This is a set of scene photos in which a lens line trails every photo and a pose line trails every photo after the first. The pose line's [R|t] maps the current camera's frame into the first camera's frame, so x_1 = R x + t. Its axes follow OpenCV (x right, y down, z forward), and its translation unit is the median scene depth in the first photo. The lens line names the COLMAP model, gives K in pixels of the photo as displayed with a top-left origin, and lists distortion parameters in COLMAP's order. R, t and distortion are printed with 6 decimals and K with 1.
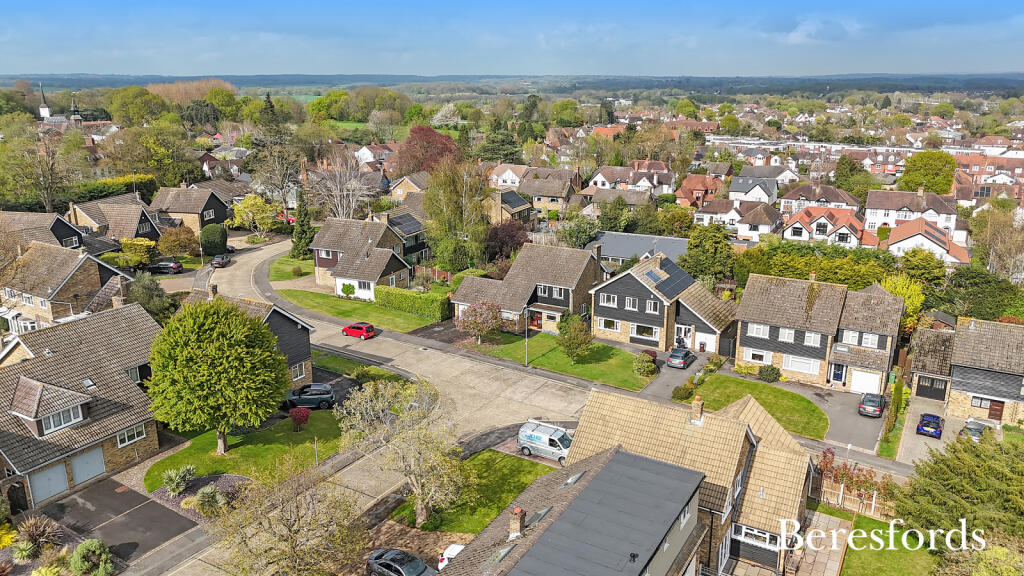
lens RADIAL K [[709.5, 0, 511.7], [0, 709.5, 287.5], [0, 0, 1]] dist [-0.001223, -0.000218]
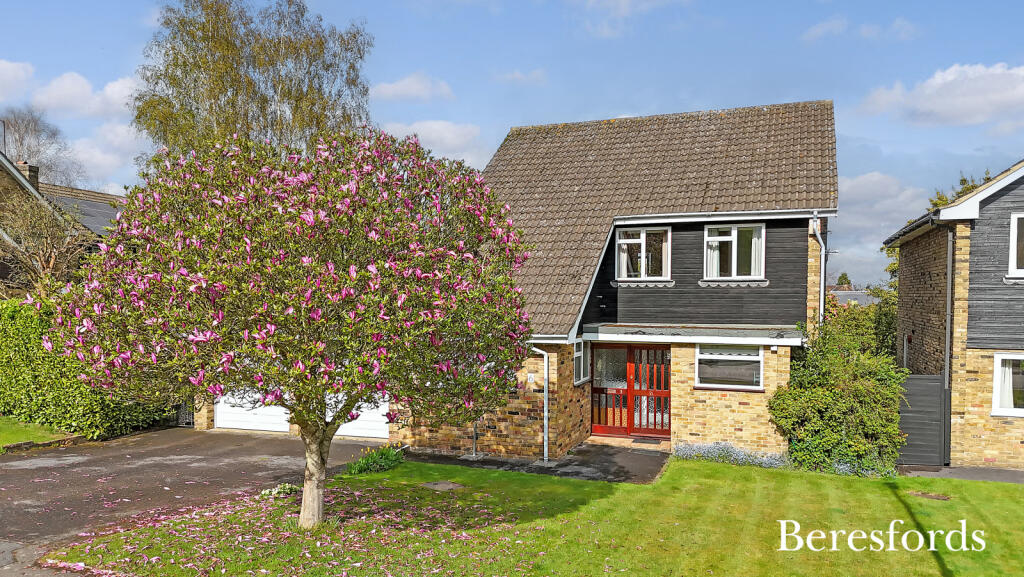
lens RADIAL K [[711.1, 0, 513.4], [0, 711.1, 290.8], [0, 0, 1]] dist [0.000733, 0.000243]
pose [[0.982319, 0.015001, 0.186611, -0.033989], [0.037027, 0.961527, -0.272204, 0.070809], [-0.183515, 0.274301, 0.943971, 0.831737]]
